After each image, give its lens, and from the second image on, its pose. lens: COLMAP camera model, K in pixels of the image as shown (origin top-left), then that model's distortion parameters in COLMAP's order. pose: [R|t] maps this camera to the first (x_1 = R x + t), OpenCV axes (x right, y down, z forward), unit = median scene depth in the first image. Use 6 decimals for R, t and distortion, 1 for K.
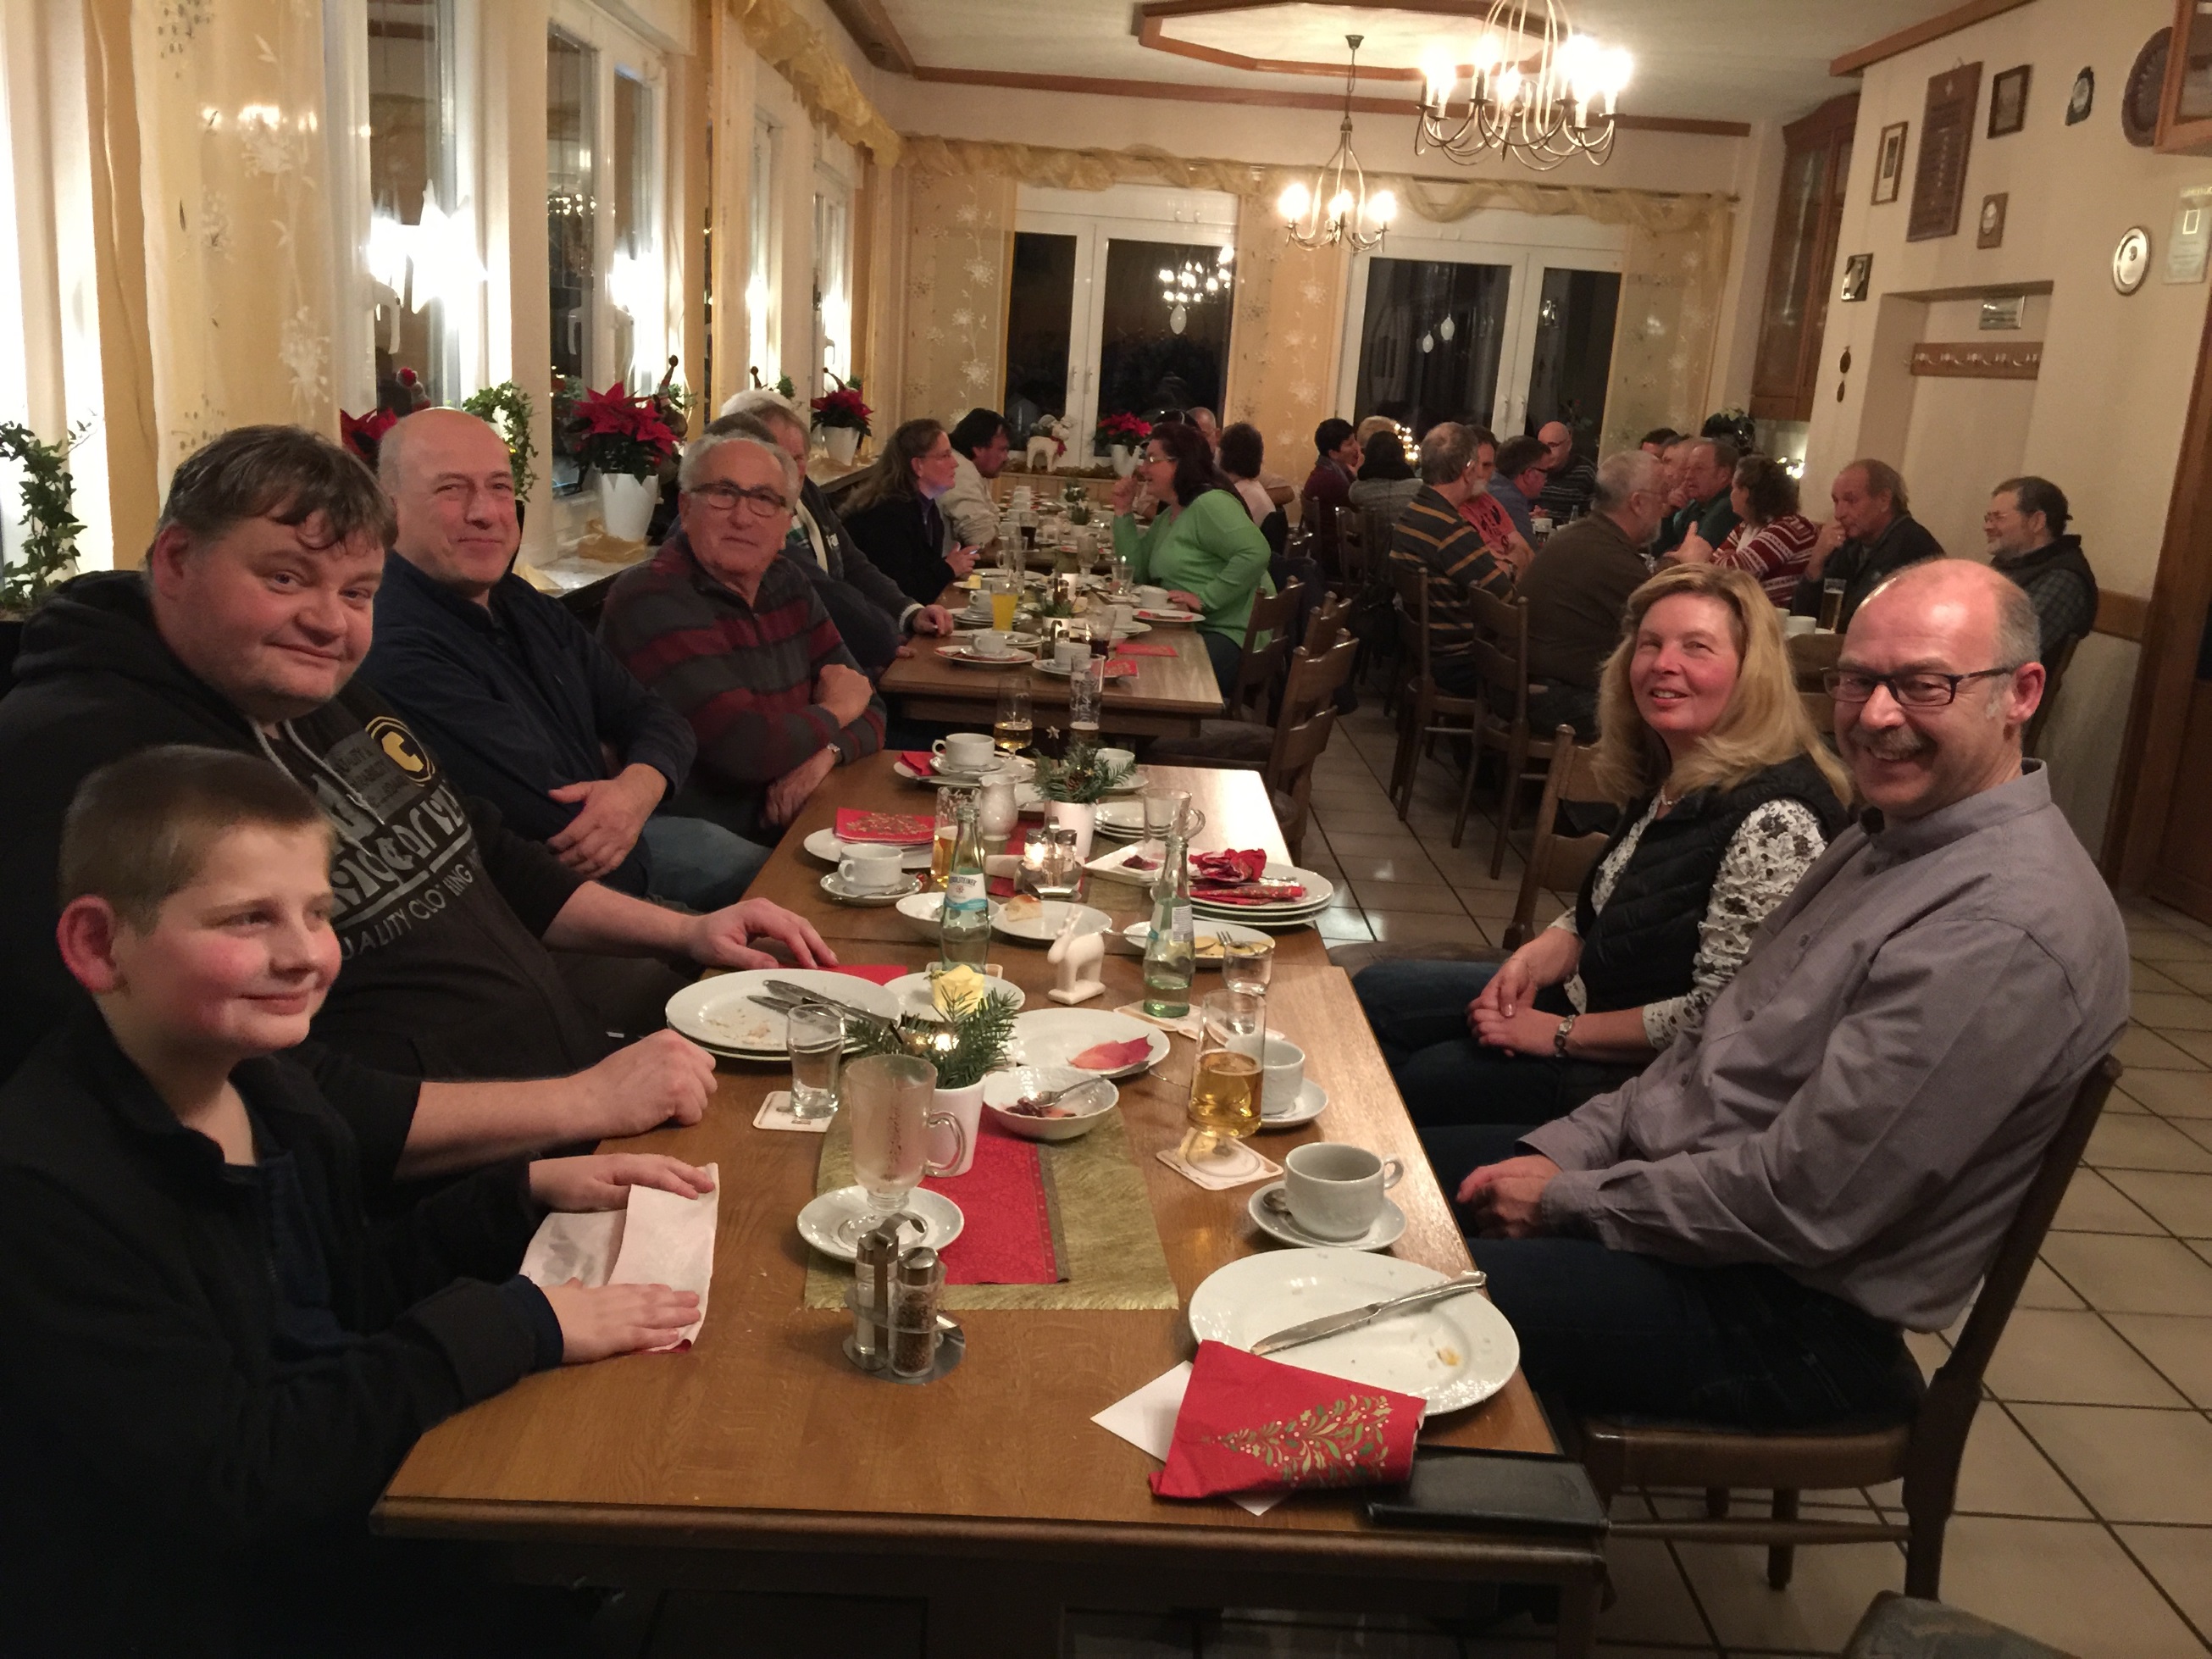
lens RADIAL K [[1884.3, 0, 1106.0], [0, 1884.3, 829.5], [0, 0, 1]] dist [0.087862, -0.137680]
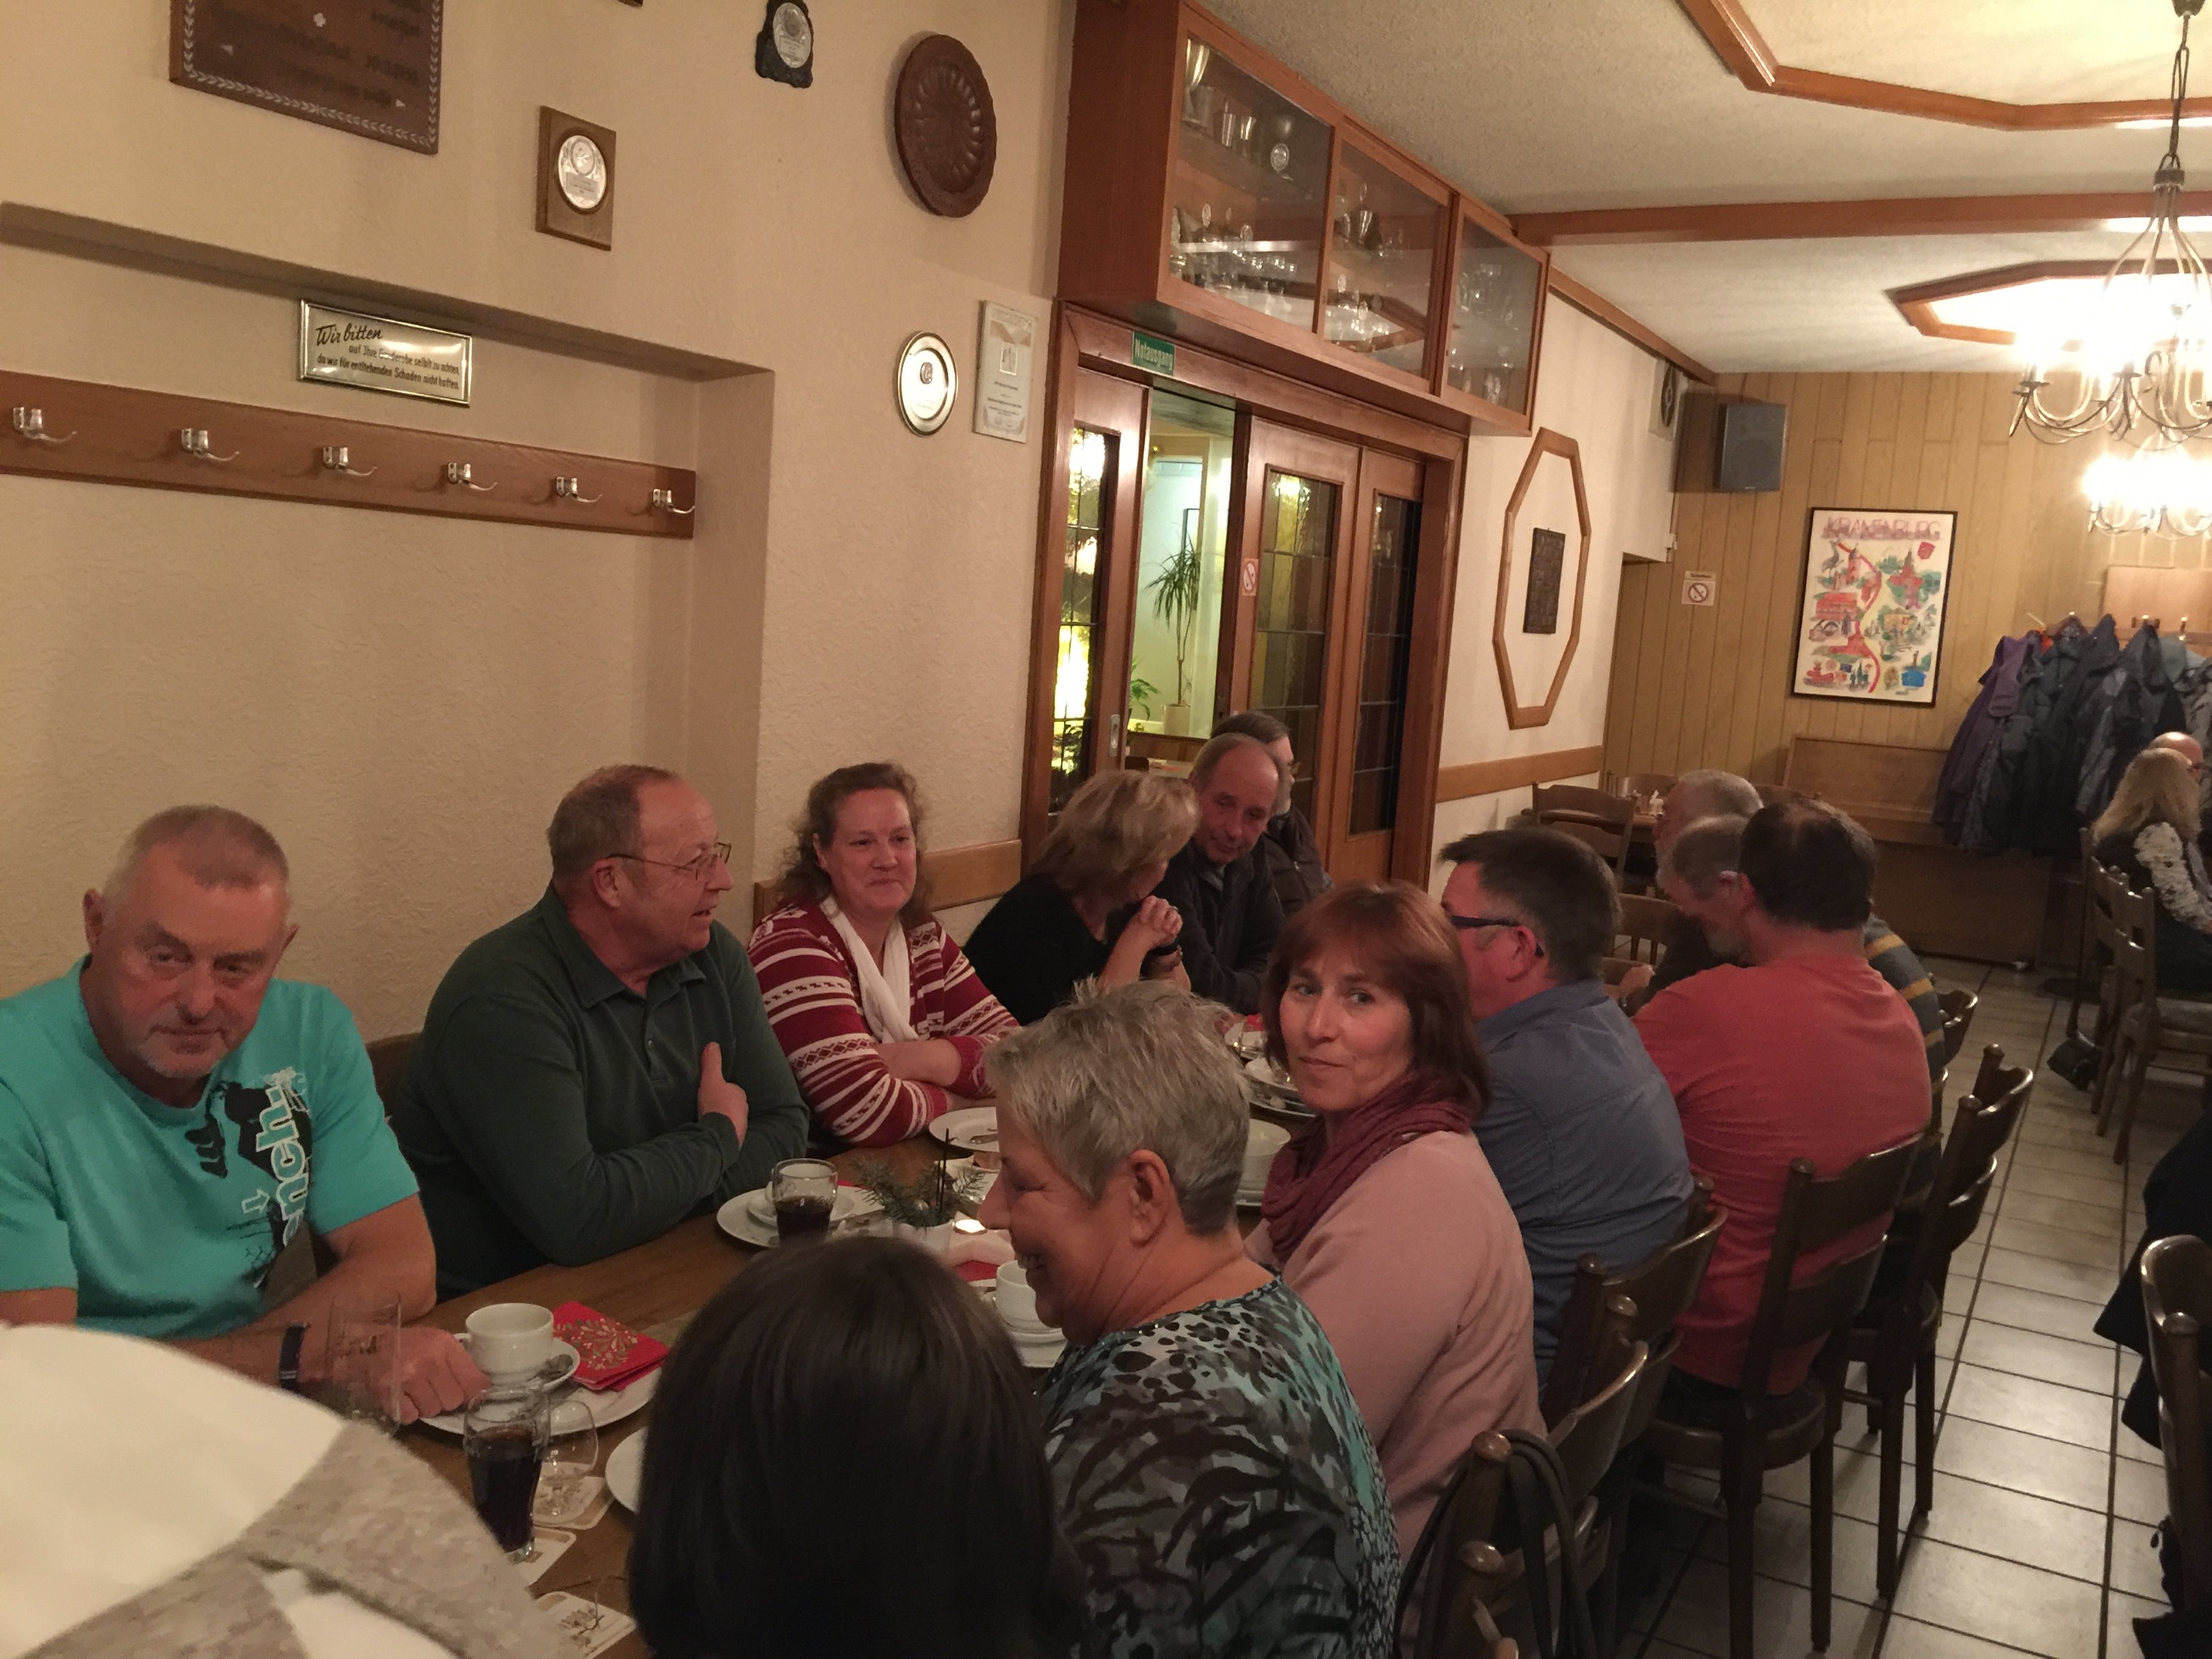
lens RADIAL K [[1884.3, 0, 1106.0], [0, 1884.3, 829.5], [0, 0, 1]] dist [0.087862, -0.137680]
pose [[-0.871839, -0.182268, 0.454615, 0.088603], [-0.009191, 0.934104, 0.356883, -0.227241], [-0.489706, 0.306966, -0.816064, 0.909422]]
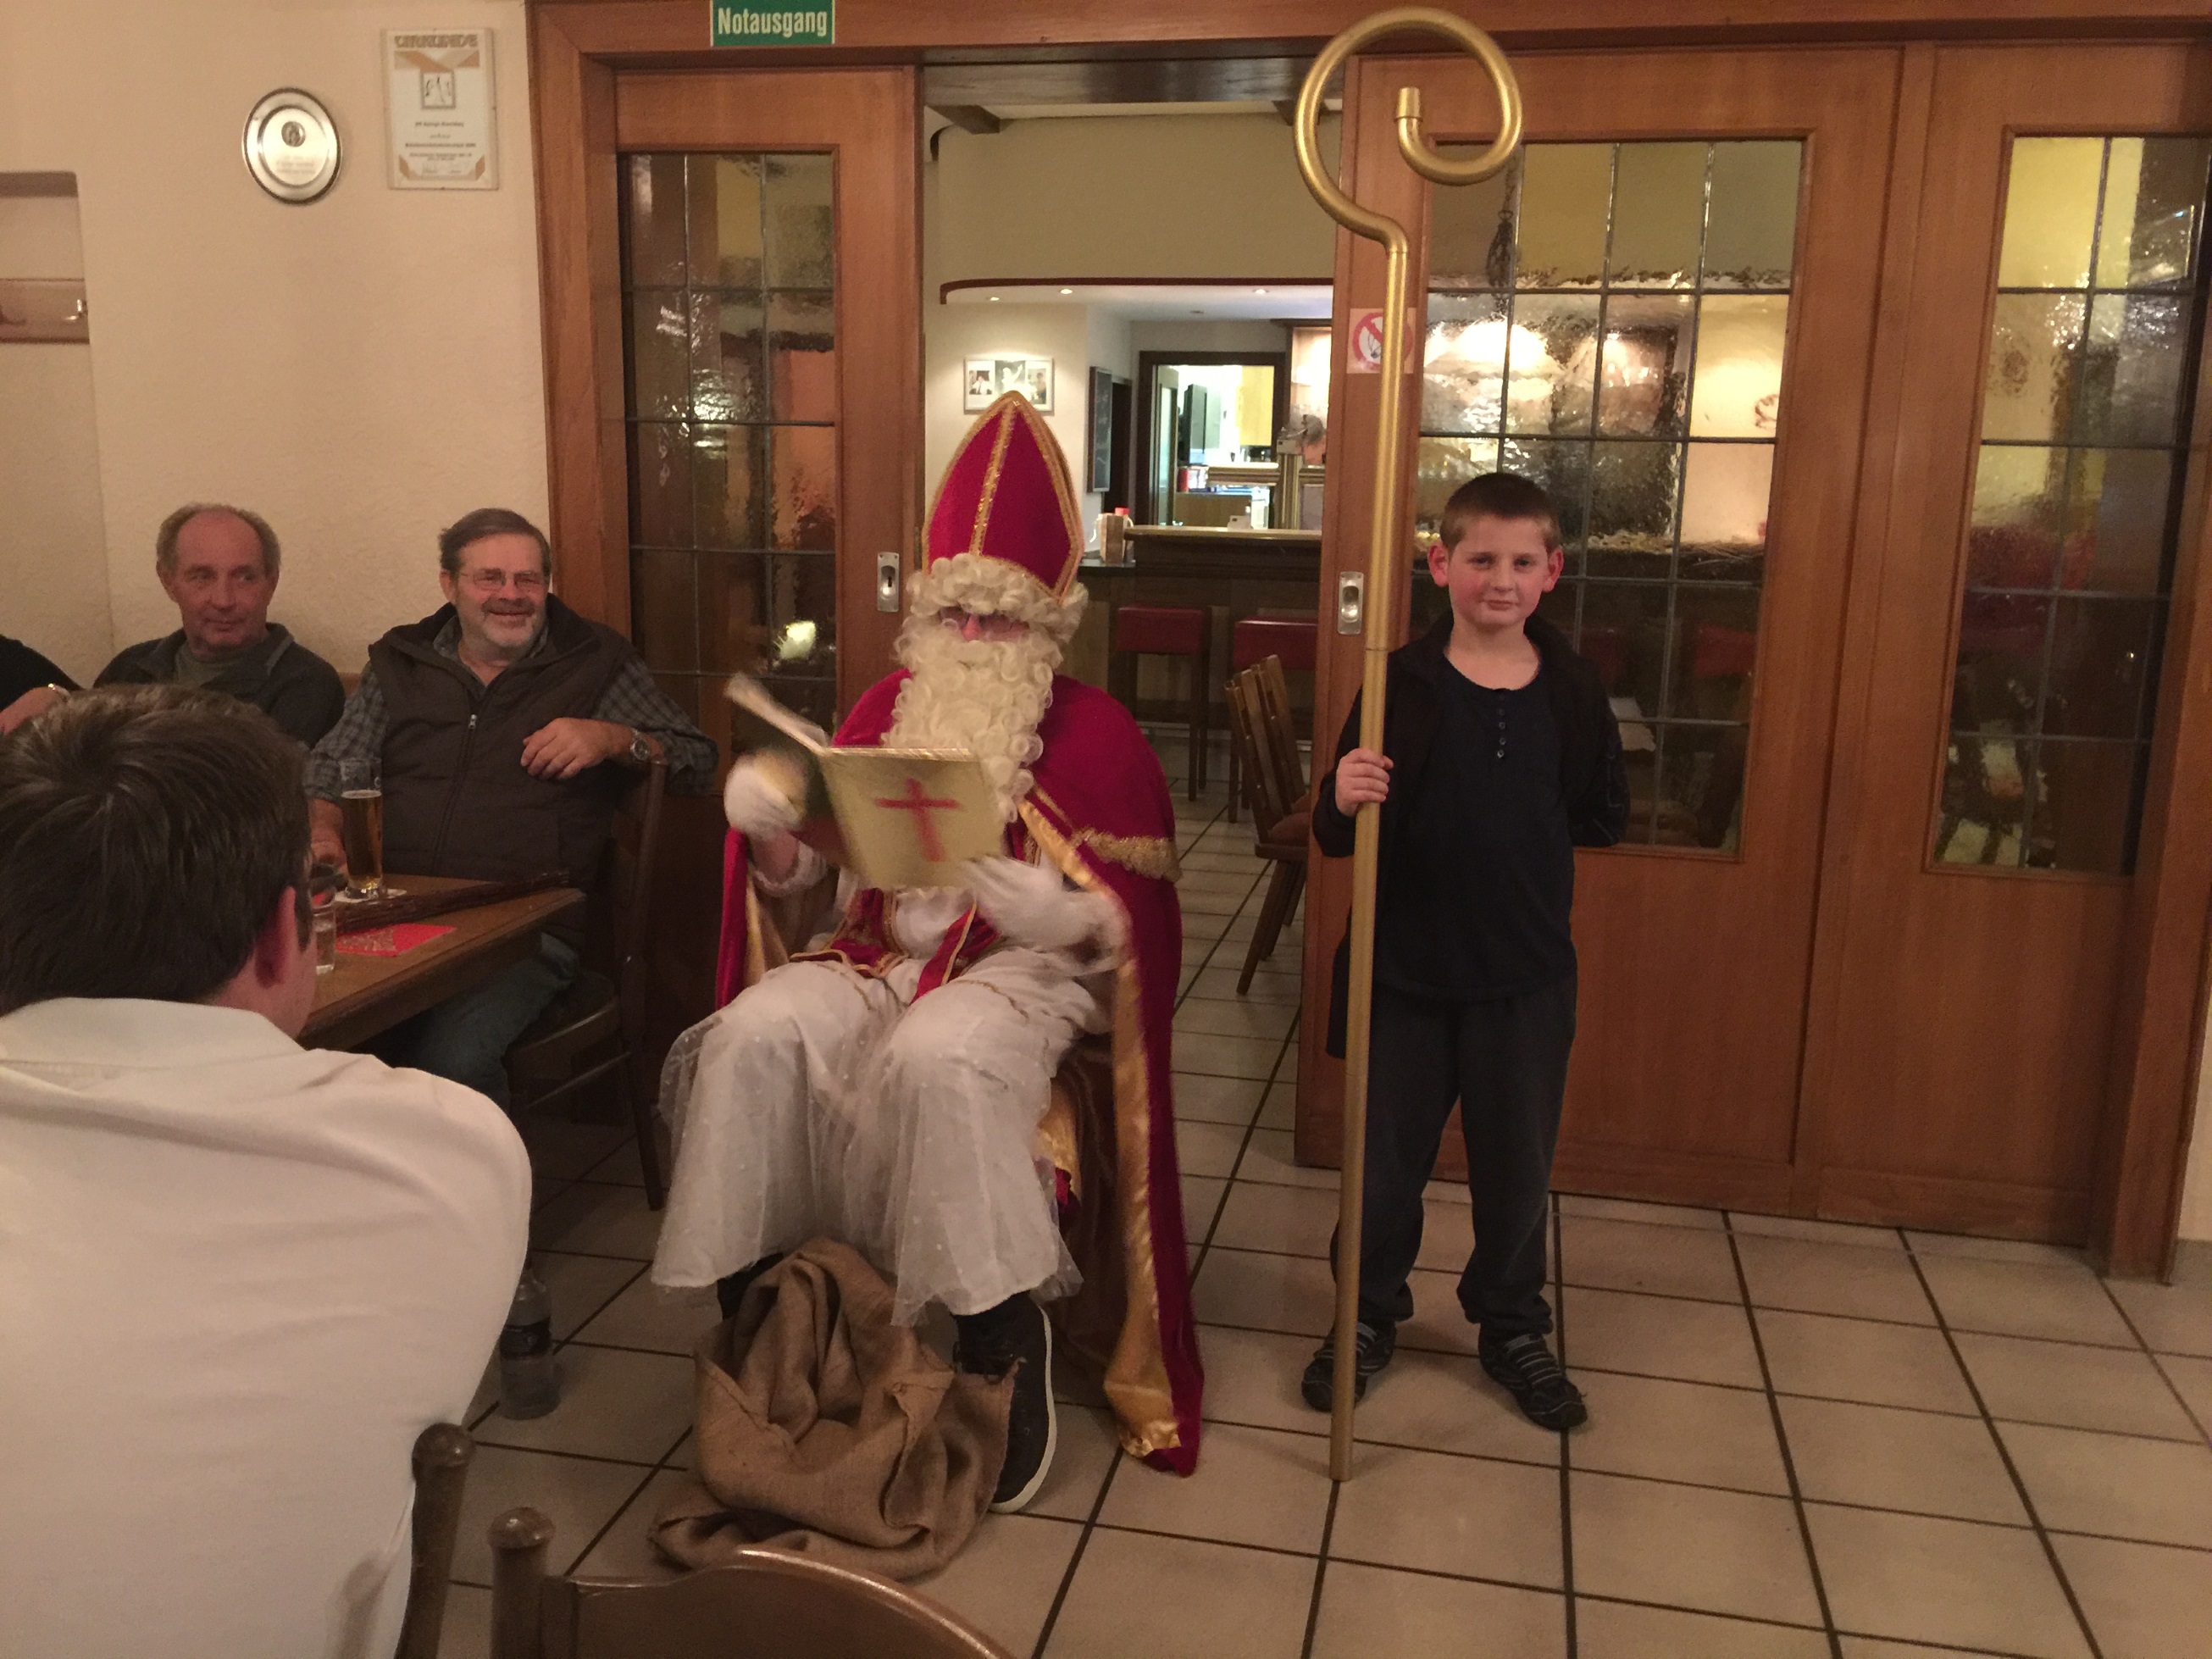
lens RADIAL K [[1914.9, 0, 1142.2], [0, 1914.9, 851.4], [0, 0, 1]] dist [0.078846, -0.124255]
pose [[0.200434, -0.278919, 0.939165, -0.030300], [0.232798, 0.944721, 0.230886, -0.096367], [-0.951647, 0.172358, 0.254285, 0.364015]]
